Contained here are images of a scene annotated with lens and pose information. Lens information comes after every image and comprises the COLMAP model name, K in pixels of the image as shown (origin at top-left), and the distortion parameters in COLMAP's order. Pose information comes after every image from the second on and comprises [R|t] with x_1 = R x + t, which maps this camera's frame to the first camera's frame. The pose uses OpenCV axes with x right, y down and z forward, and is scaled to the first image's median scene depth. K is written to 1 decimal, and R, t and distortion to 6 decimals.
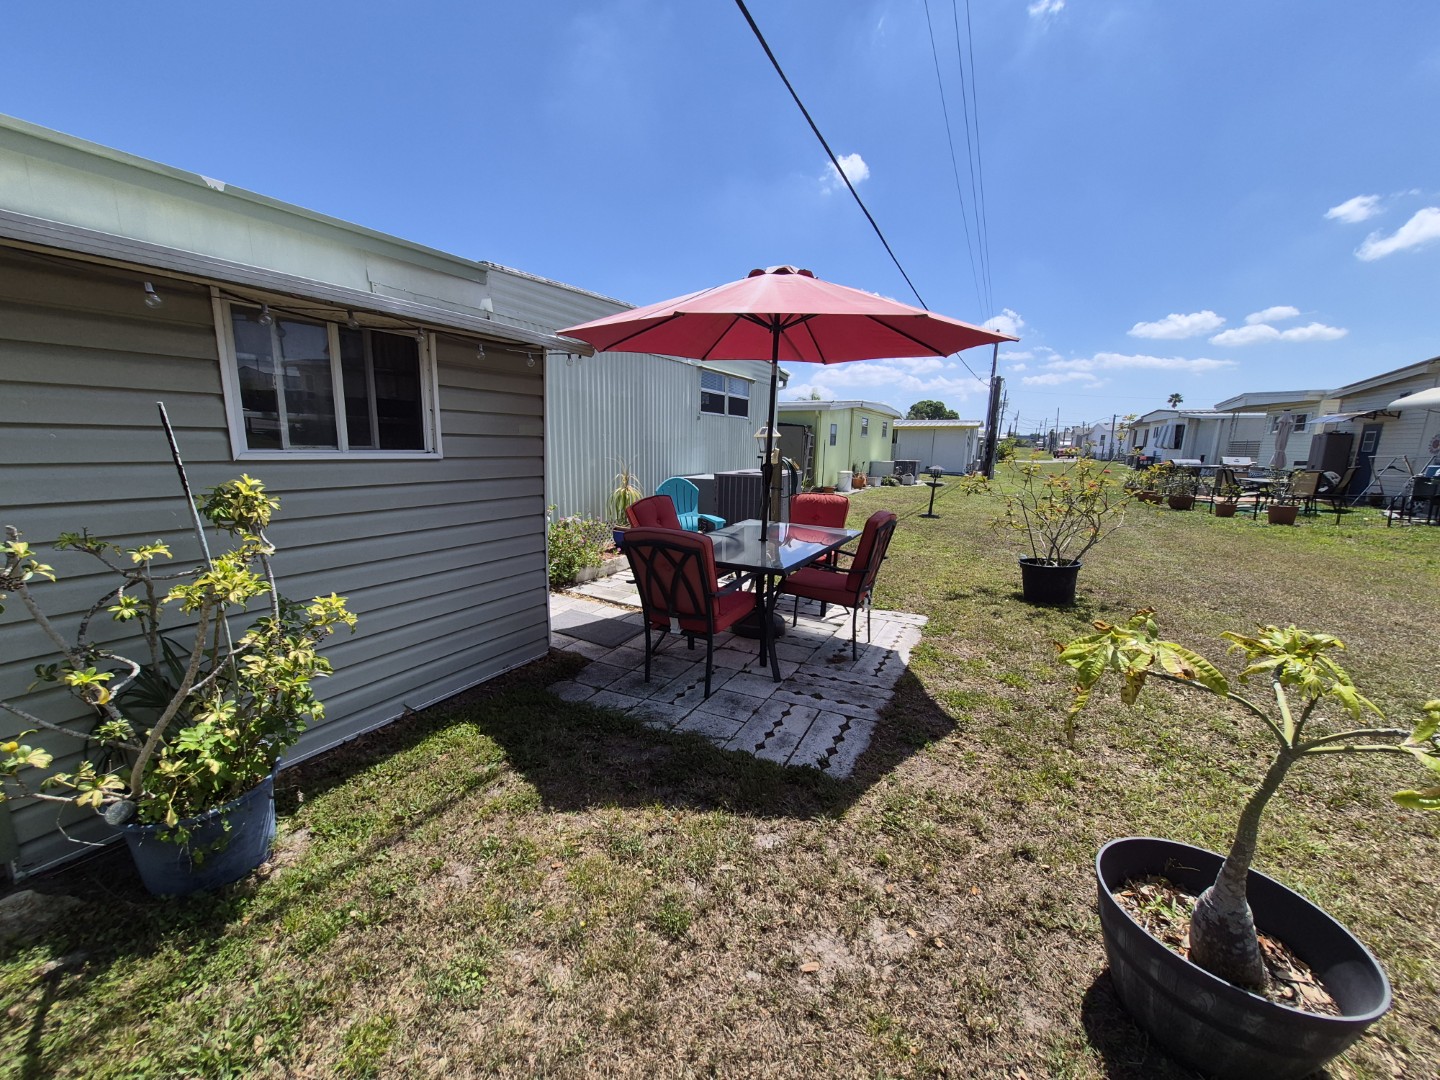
lens RADIAL K [[563.4, 0, 697.4], [0, 563.4, 552.2], [0, 0, 1]] dist [0.001358, 0.000486]
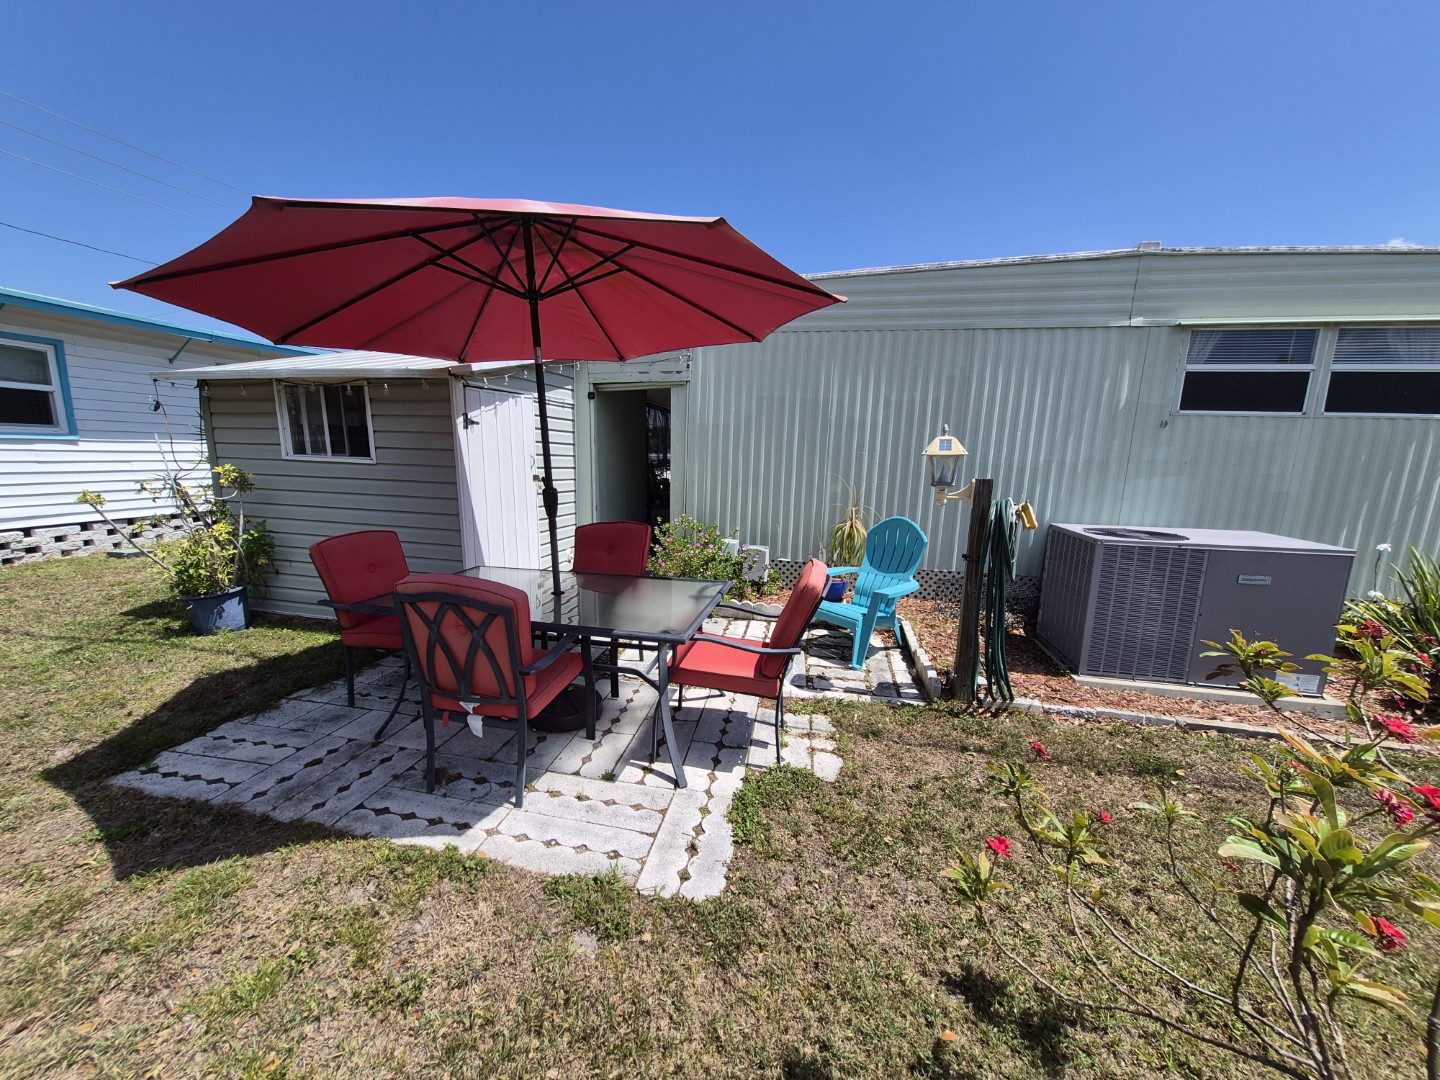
lens RADIAL K [[563.4, 0, 697.4], [0, 563.4, 552.2], [0, 0, 1]] dist [0.001358, 0.000486]
pose [[0.283025, 0.168509, -0.944194, 1.183373], [-0.204838, 0.972351, 0.112134, -0.268603], [0.936984, 0.161670, 0.309717, 1.318255]]
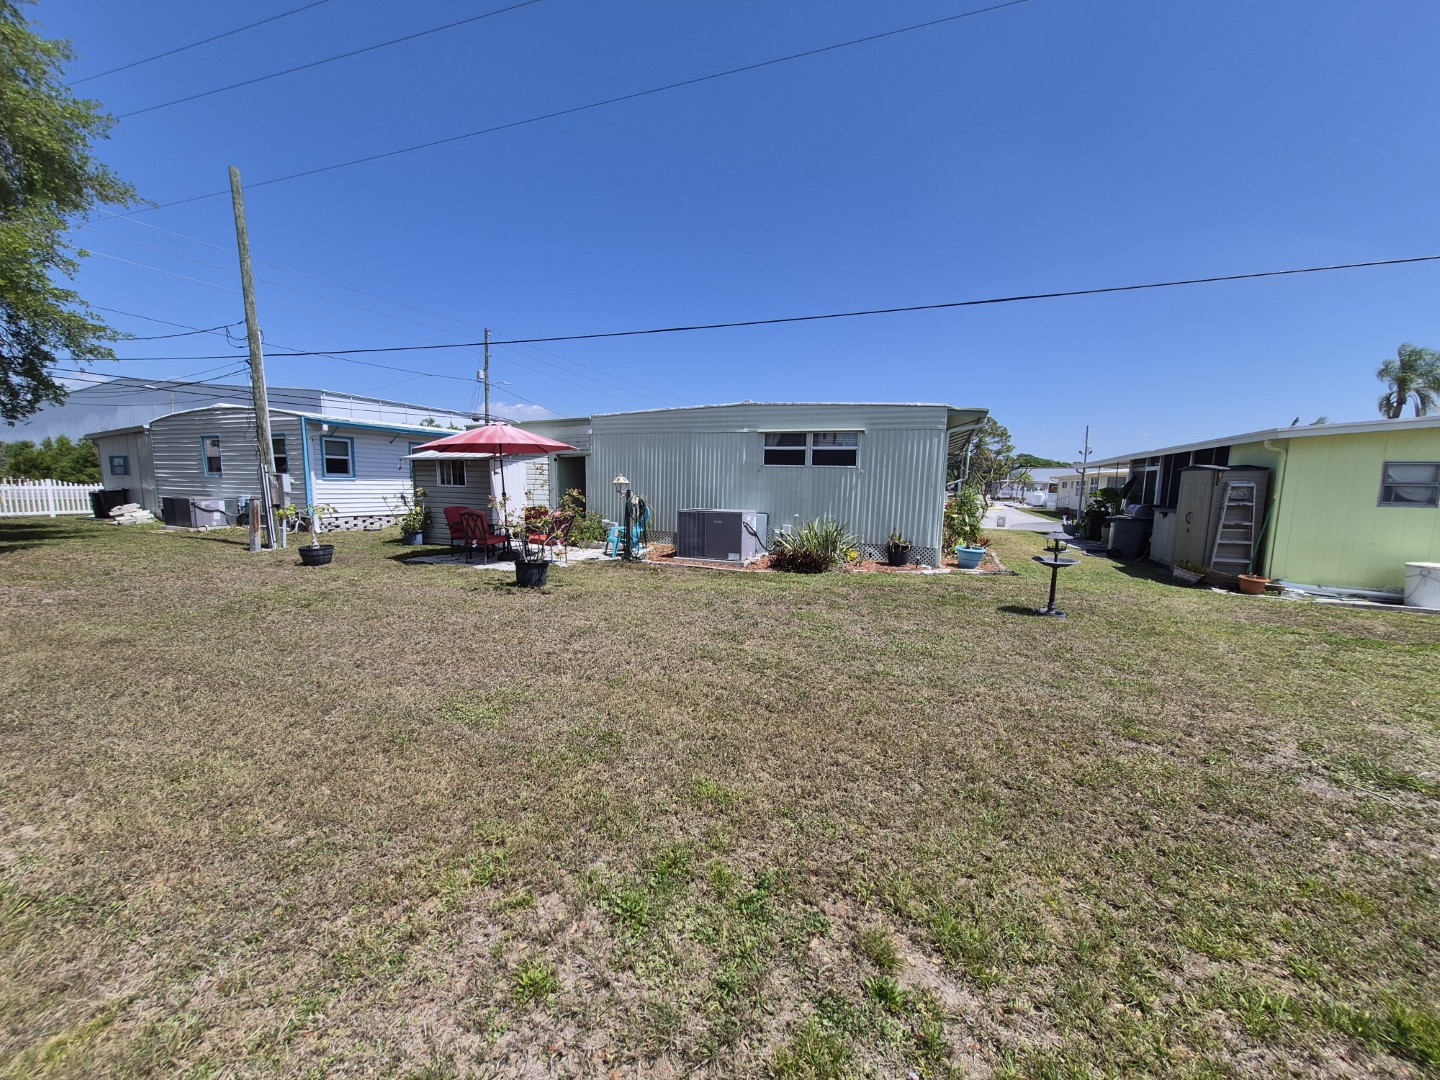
lens RADIAL K [[563.4, 0, 697.4], [0, 563.4, 552.2], [0, 0, 1]] dist [0.001358, 0.000486]
pose [[0.099804, 0.114829, -0.988359, 3.810958], [-0.208188, 0.973742, 0.092108, -0.426168], [0.972984, 0.196572, 0.121089, 2.183533]]
